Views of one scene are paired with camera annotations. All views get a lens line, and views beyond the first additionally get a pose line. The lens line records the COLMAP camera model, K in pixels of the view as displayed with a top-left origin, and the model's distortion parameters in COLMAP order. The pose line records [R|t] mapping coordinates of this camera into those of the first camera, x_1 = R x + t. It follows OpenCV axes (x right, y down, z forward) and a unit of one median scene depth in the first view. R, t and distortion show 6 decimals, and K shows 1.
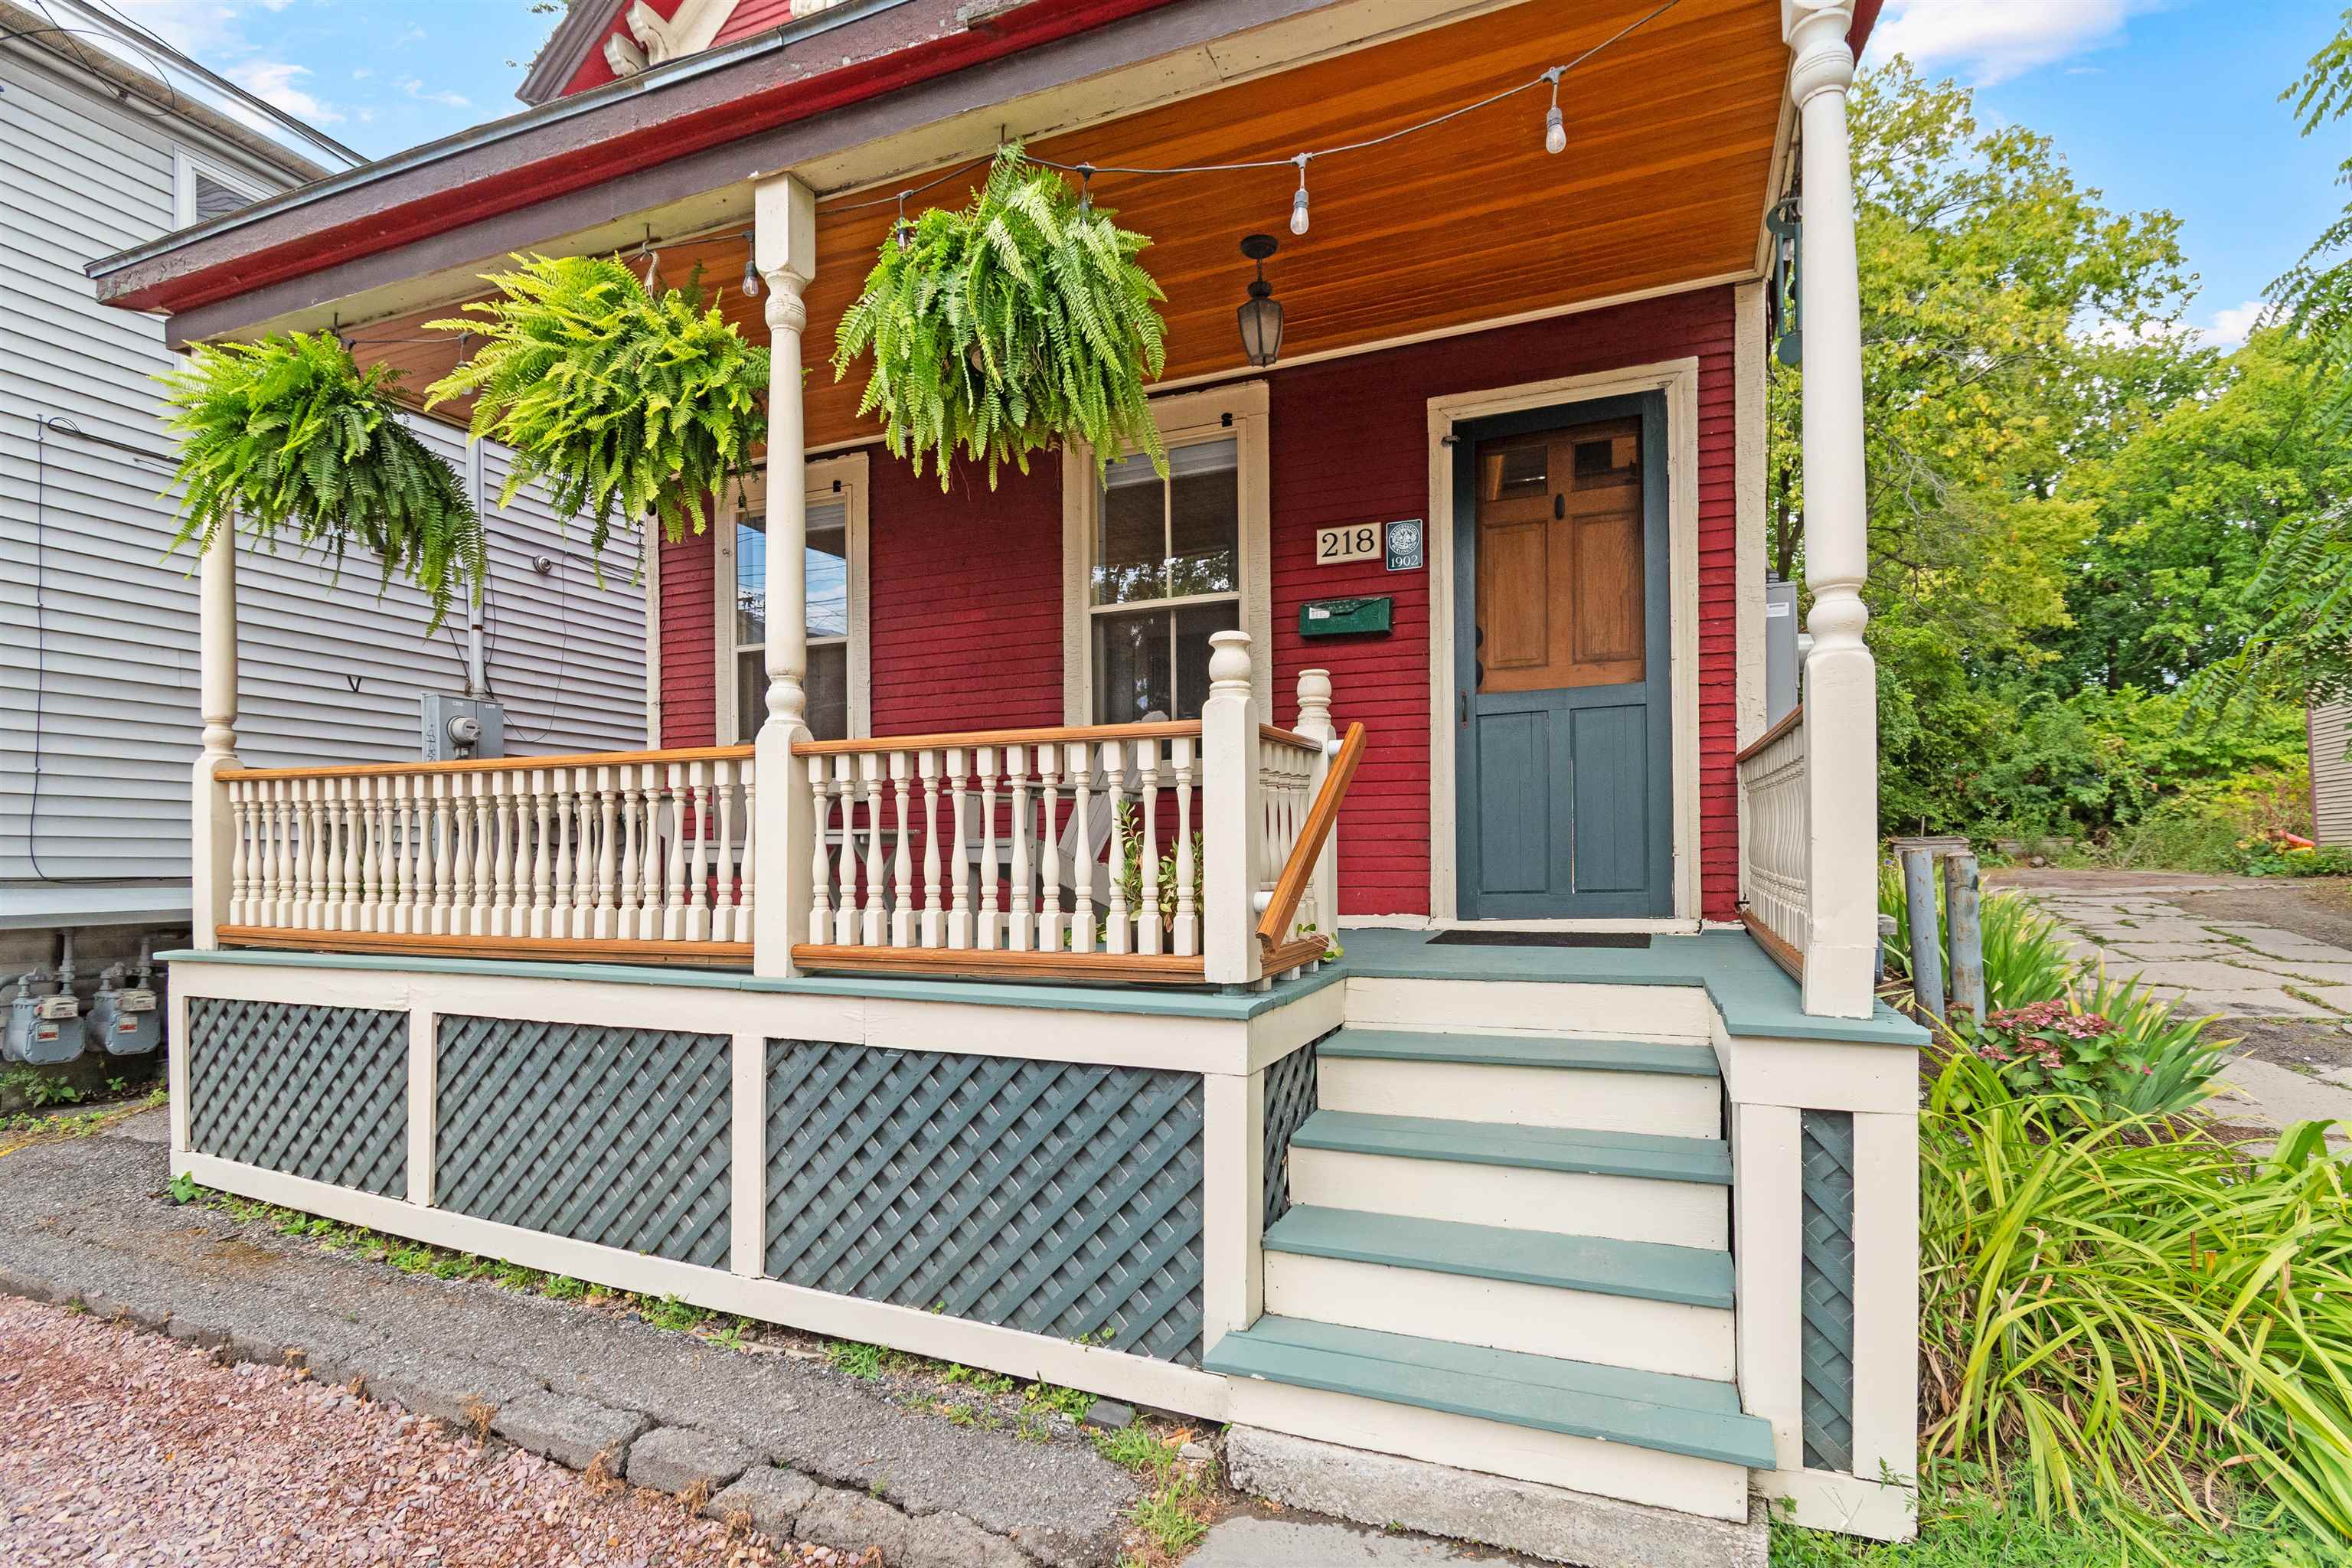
lens RADIAL K [[1154.0, 0, 1182.1], [0, 1154.0, 860.7], [0, 0, 1]] dist [-0.002512, -0.001050]
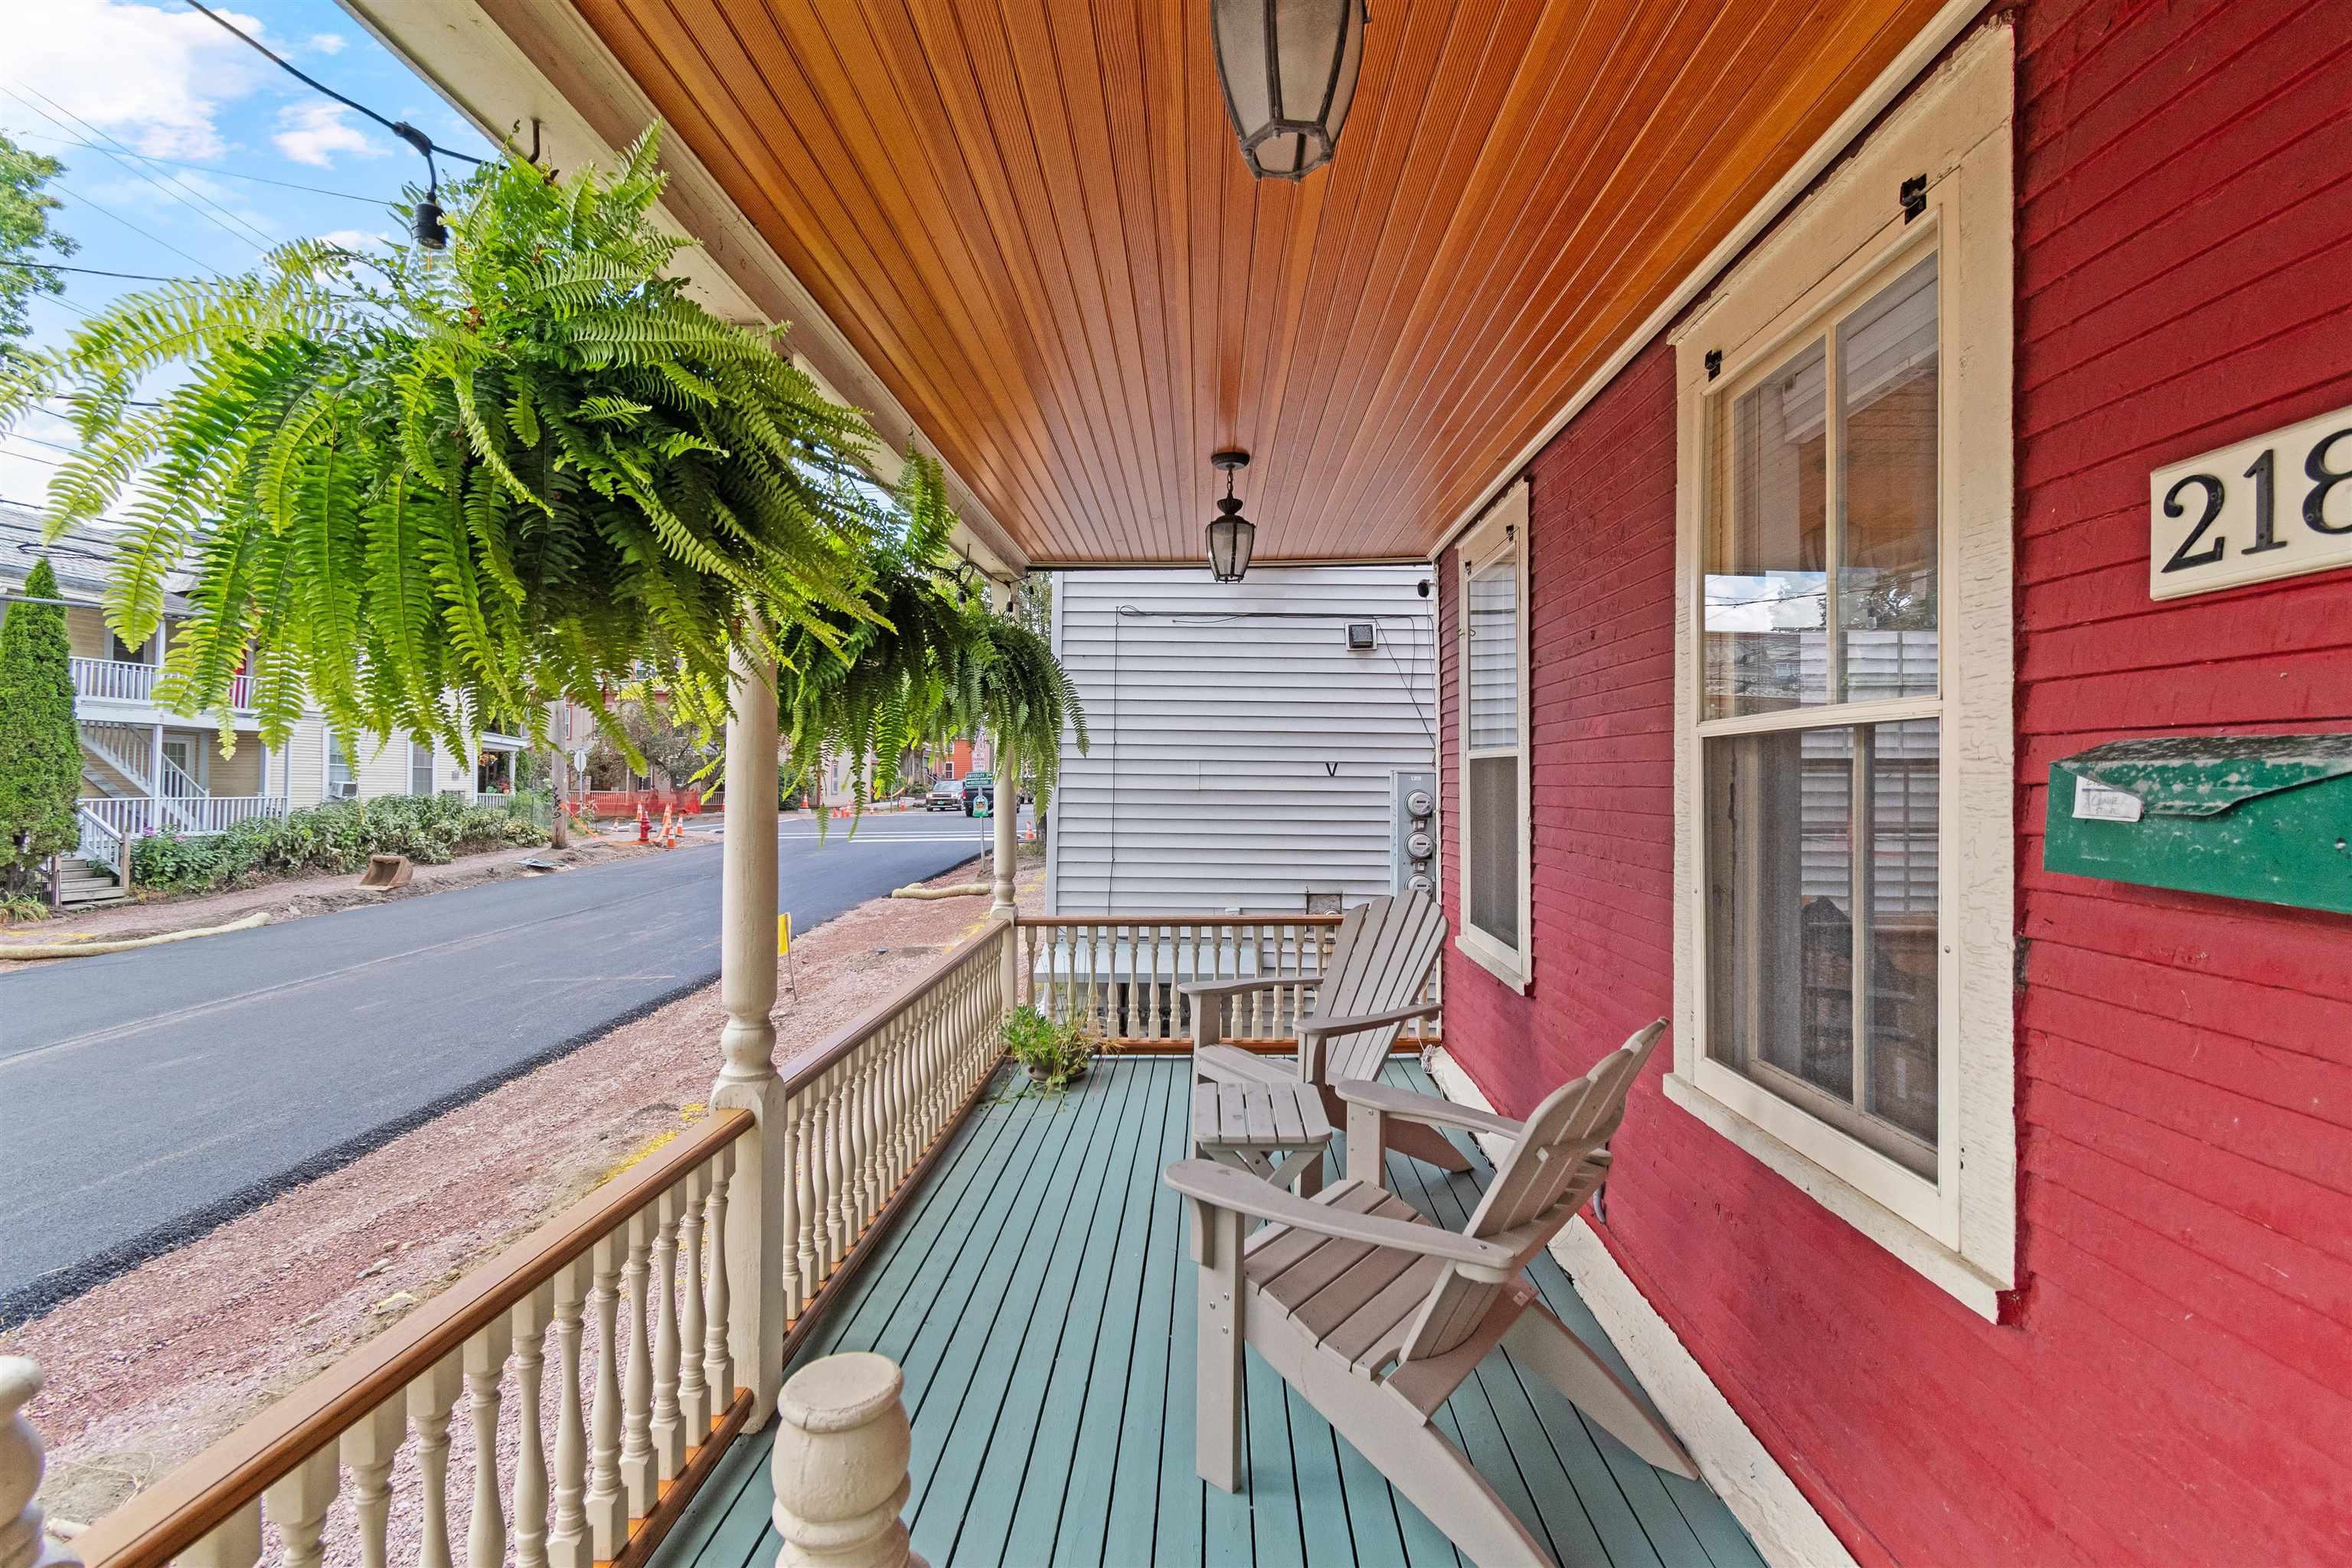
lens RADIAL K [[1046.3, 0, 1181.9], [0, 1046.3, 770.7], [0, 0, 1]] dist [-0.000698, -0.000429]
pose [[0.354563, 0.003624, -0.935025, 0.349413], [-0.004322, 0.999988, 0.002237, -0.289347], [0.935022, 0.003248, 0.354574, 0.940949]]
